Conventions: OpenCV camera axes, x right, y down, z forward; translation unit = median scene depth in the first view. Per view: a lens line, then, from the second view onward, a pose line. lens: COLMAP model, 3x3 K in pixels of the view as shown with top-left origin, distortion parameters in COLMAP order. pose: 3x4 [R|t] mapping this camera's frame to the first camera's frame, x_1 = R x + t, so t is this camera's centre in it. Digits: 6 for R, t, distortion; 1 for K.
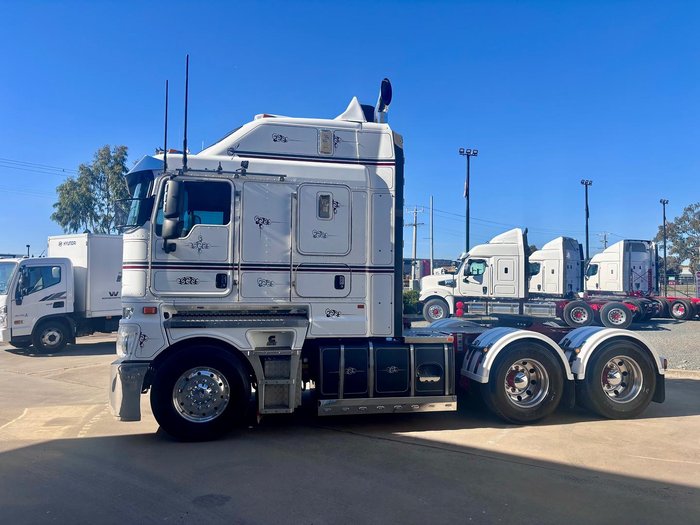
lens RADIAL K [[529.5, 0, 355.3], [0, 529.5, 256.8], [0, 0, 1]] dist [0.060052, -0.065593]
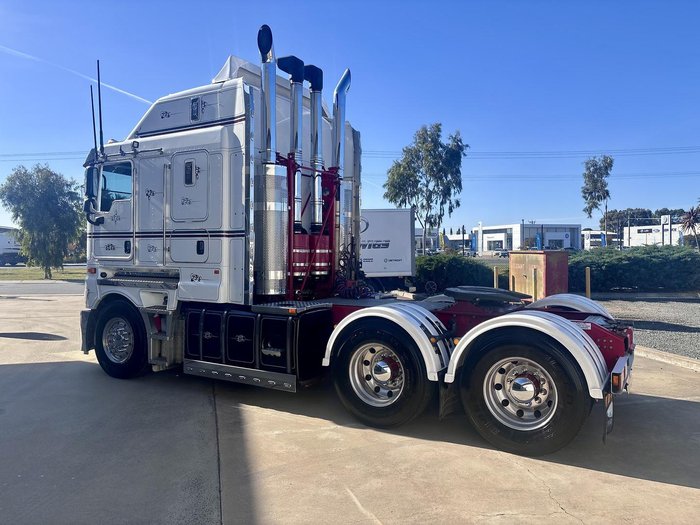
lens RADIAL K [[529.5, 0, 355.3], [0, 529.5, 256.8], [0, 0, 1]] dist [0.060052, -0.065593]
pose [[0.733494, 0.001445, -0.679694, 0.877845], [0.038303, 0.998321, 0.043458, 0.033061], [0.678616, -0.057911, 0.732207, 0.453022]]
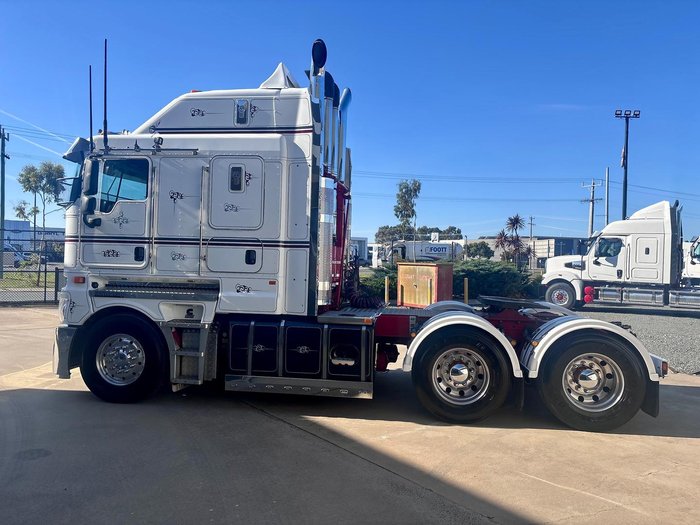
lens RADIAL K [[529.5, 0, 355.3], [0, 529.5, 256.8], [0, 0, 1]] dist [0.060052, -0.065593]
pose [[0.941411, 0.011294, -0.337072, 0.479581], [0.000954, 0.999346, 0.036150, 0.012650], [0.337260, -0.034354, 0.940785, 0.146297]]
